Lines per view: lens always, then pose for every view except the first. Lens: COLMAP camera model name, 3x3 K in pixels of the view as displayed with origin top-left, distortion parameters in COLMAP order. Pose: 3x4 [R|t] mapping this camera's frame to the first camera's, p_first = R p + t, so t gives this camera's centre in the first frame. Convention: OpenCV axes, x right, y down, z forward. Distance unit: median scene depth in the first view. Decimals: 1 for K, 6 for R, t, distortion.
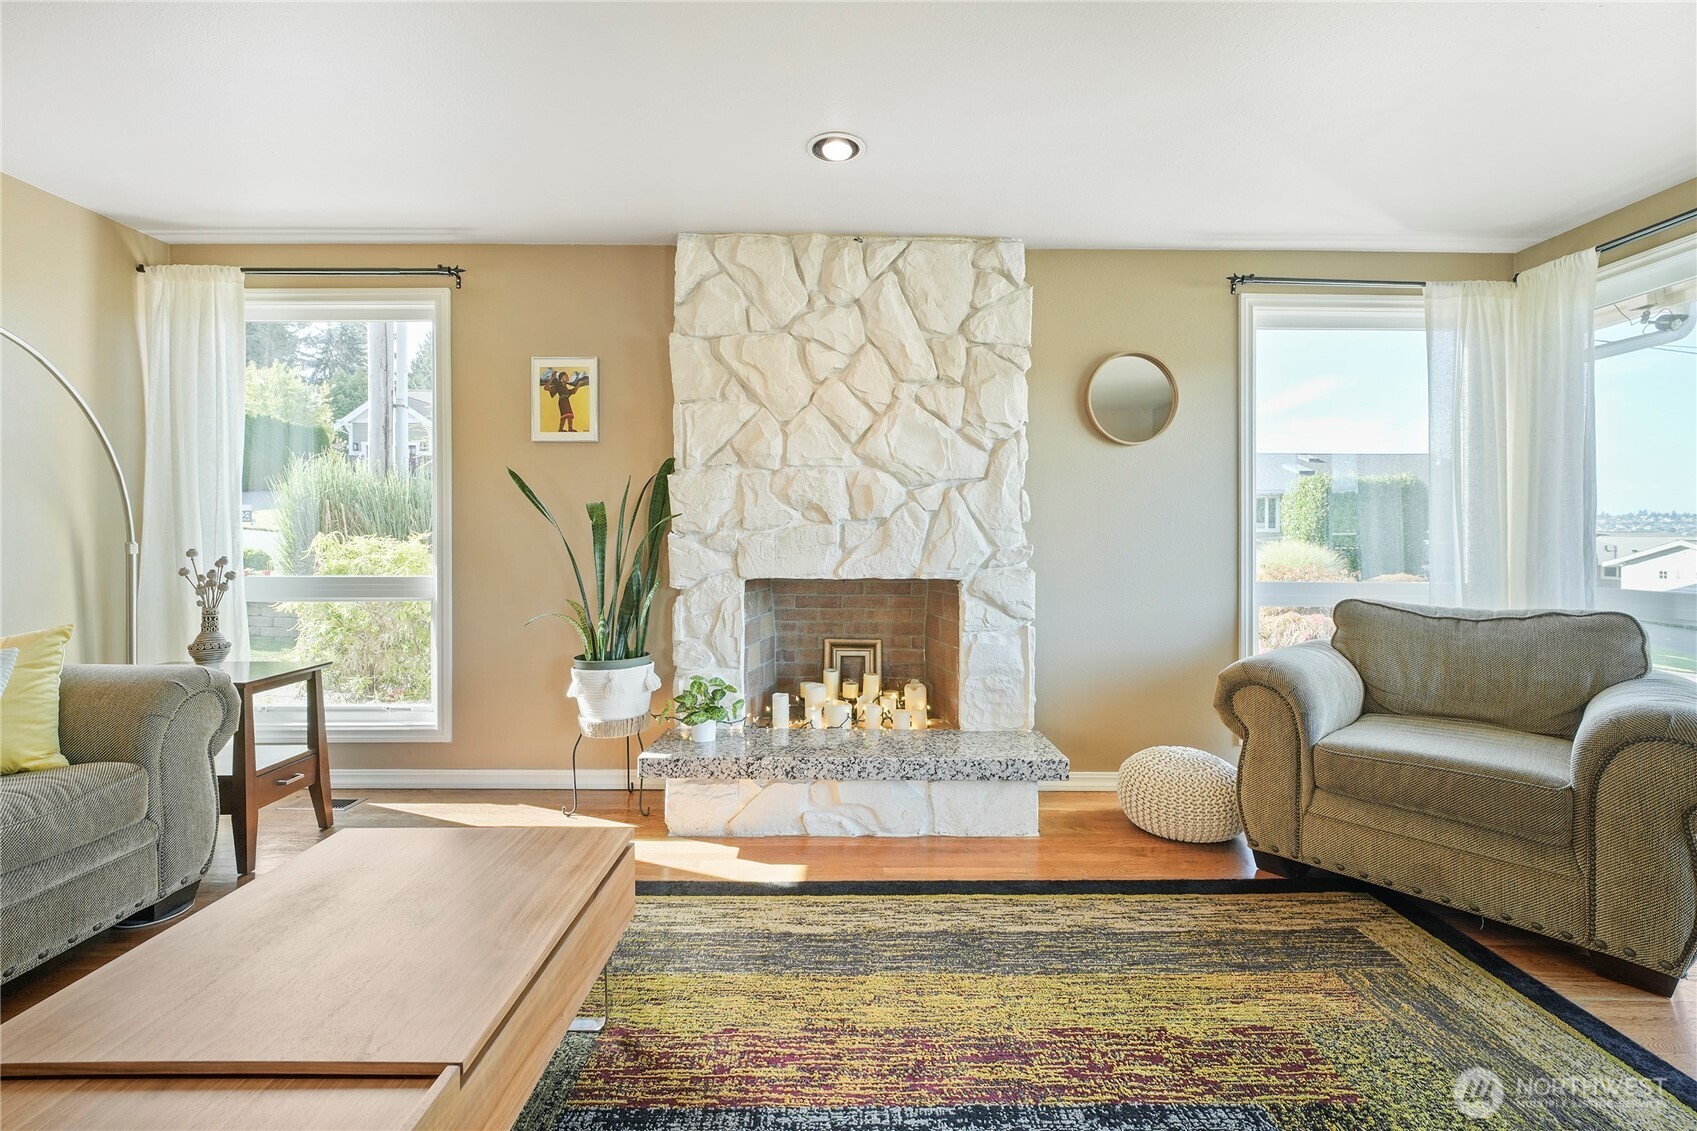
lens RADIAL K [[732.2, 0, 837.6], [0, 732.2, 540.1], [0, 0, 1]] dist [-0.004091, -0.000098]
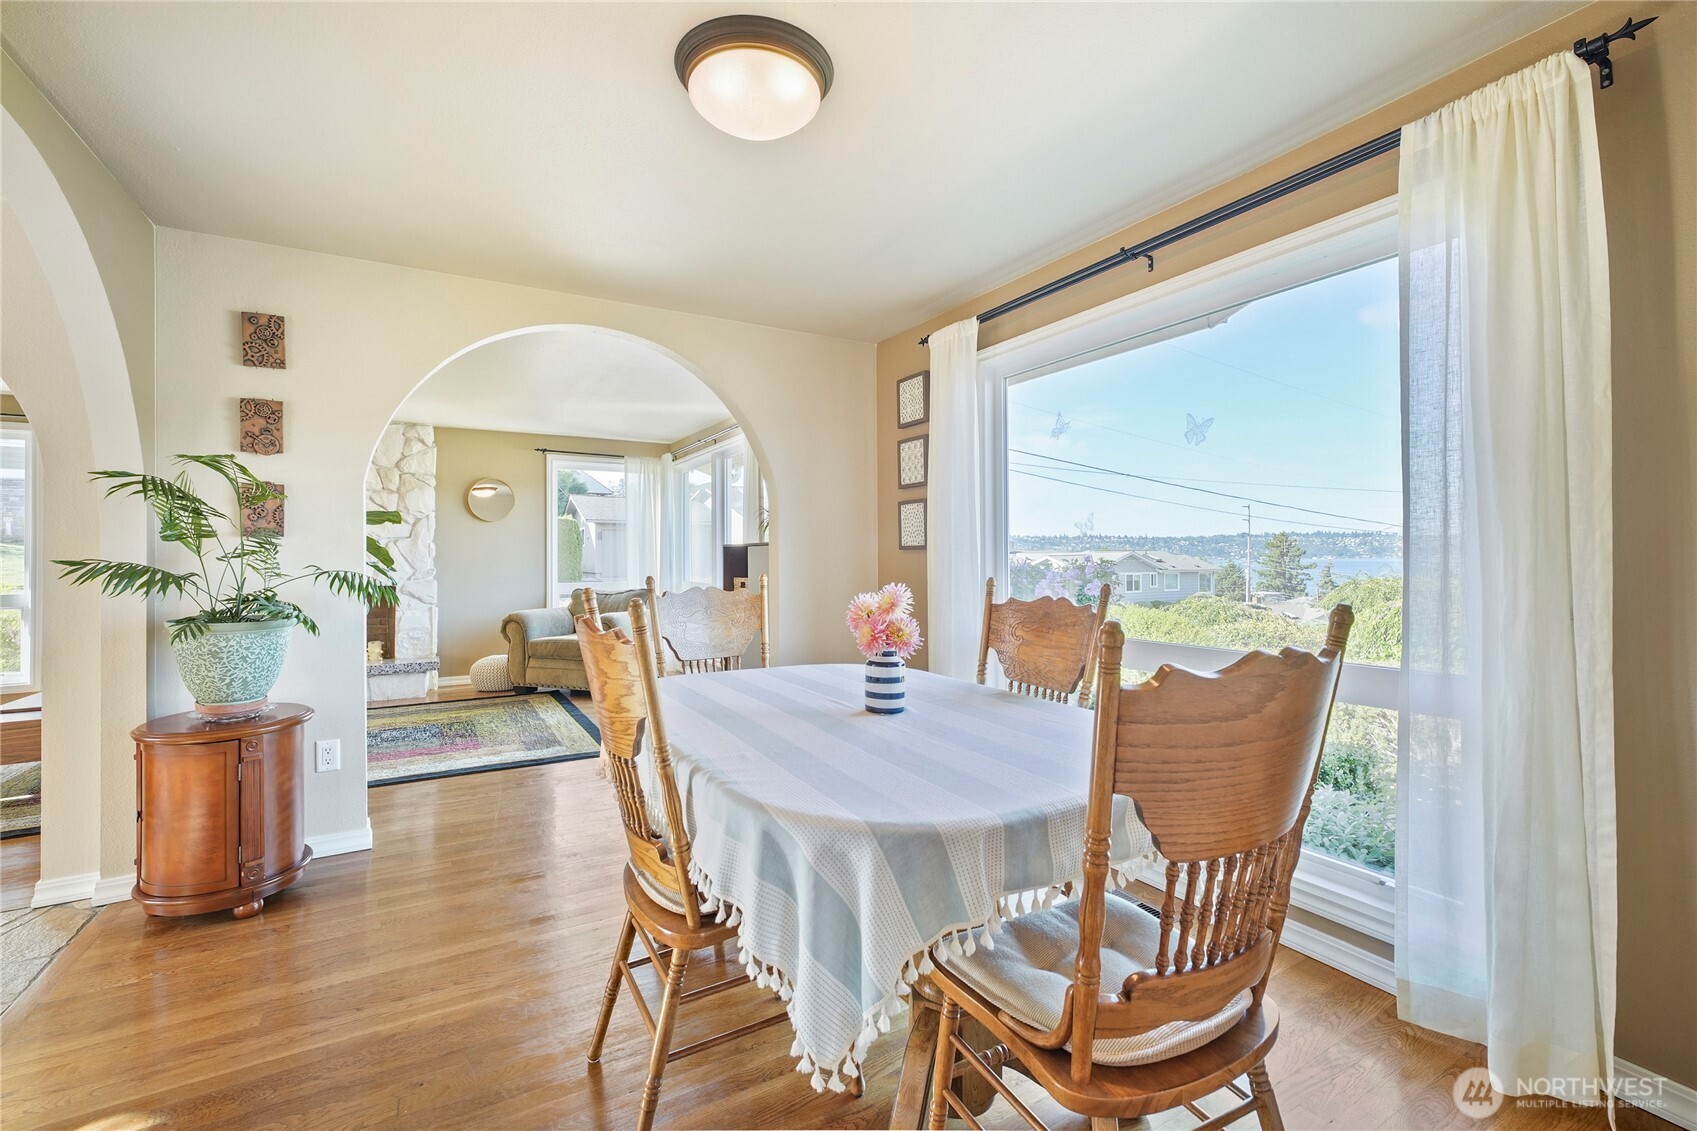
lens RADIAL K [[740.3, 0, 859.6], [0, 740.3, 545.1], [0, 0, 1]] dist [-0.004852, -0.000350]
pose [[0.854461, 0.001936, 0.519511, 0.205393], [0.010690, 0.999716, -0.021307, -0.003034], [-0.519405, 0.023759, 0.854198, -1.487873]]
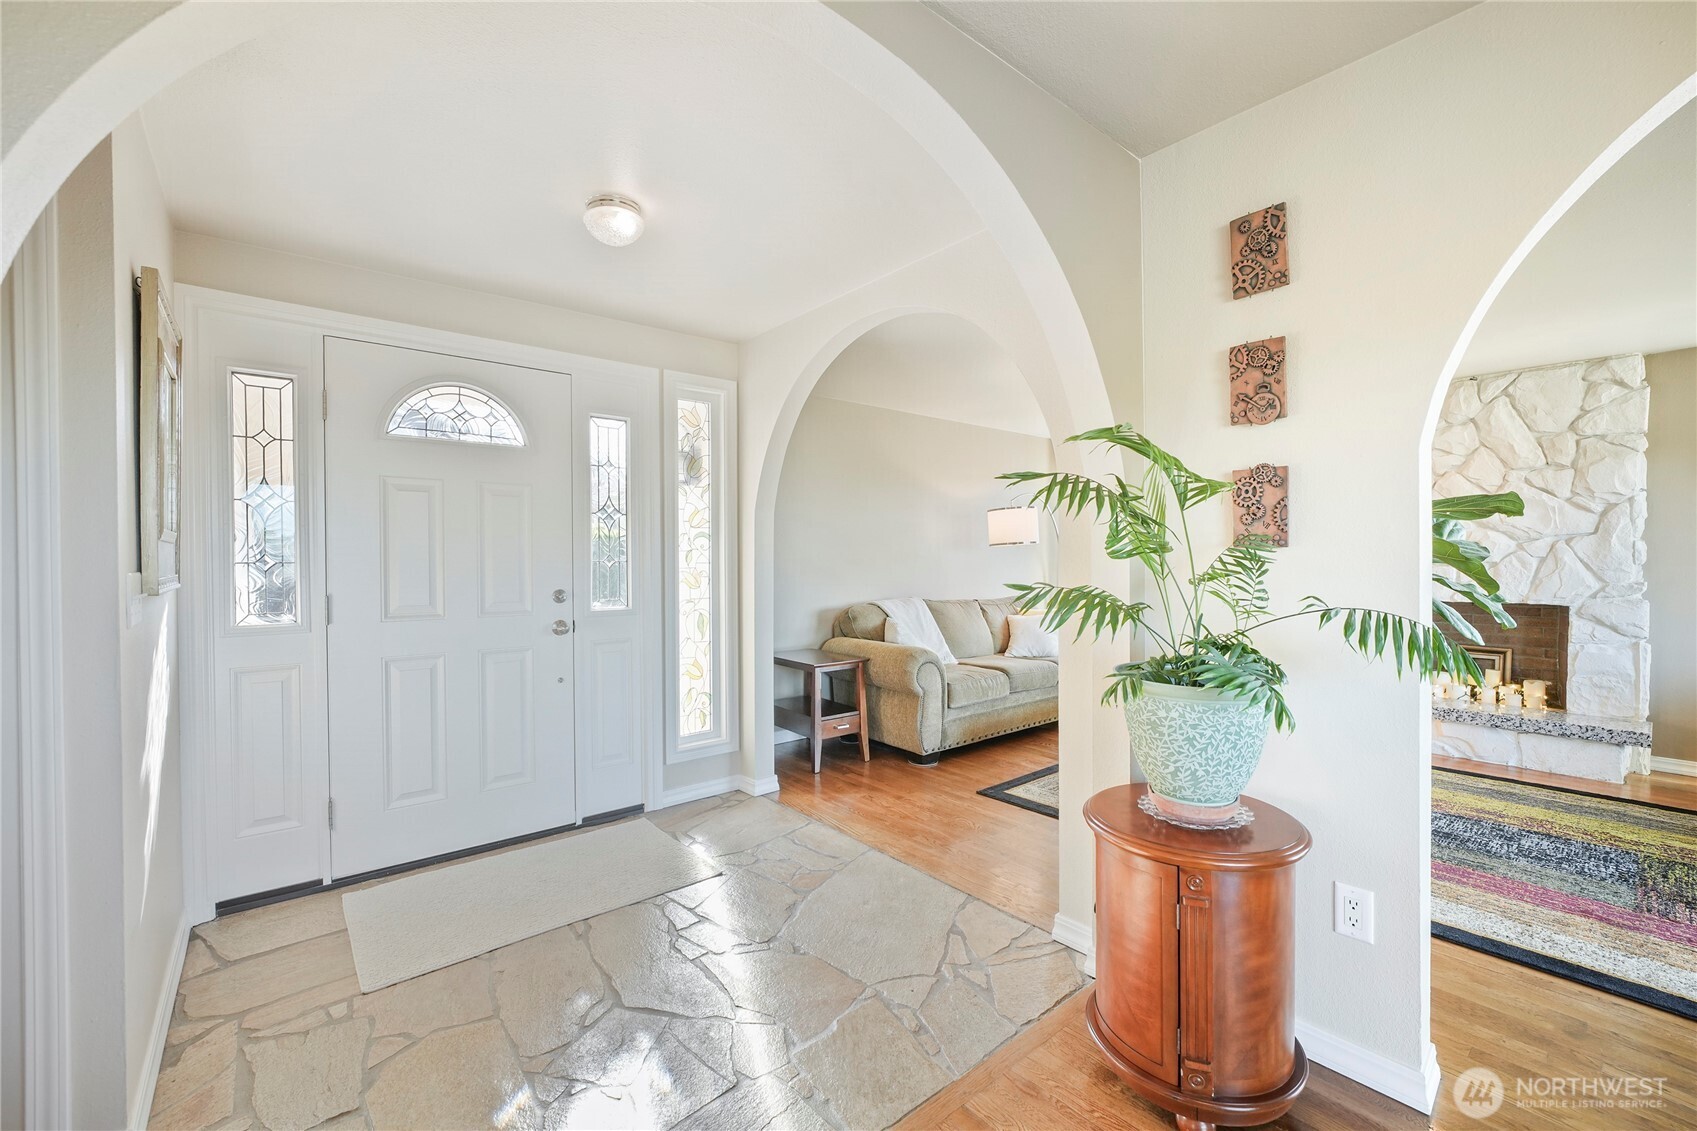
lens RADIAL K [[690.2, 0, 859.3], [0, 690.2, 569.5], [0, 0, 1]] dist [-0.021191, 0.008486]
pose [[0.655883, 0.005990, -0.754839, 0.264459], [0.001817, 0.999953, 0.009515, -0.030838], [0.754860, -0.007612, 0.655841, -0.899019]]
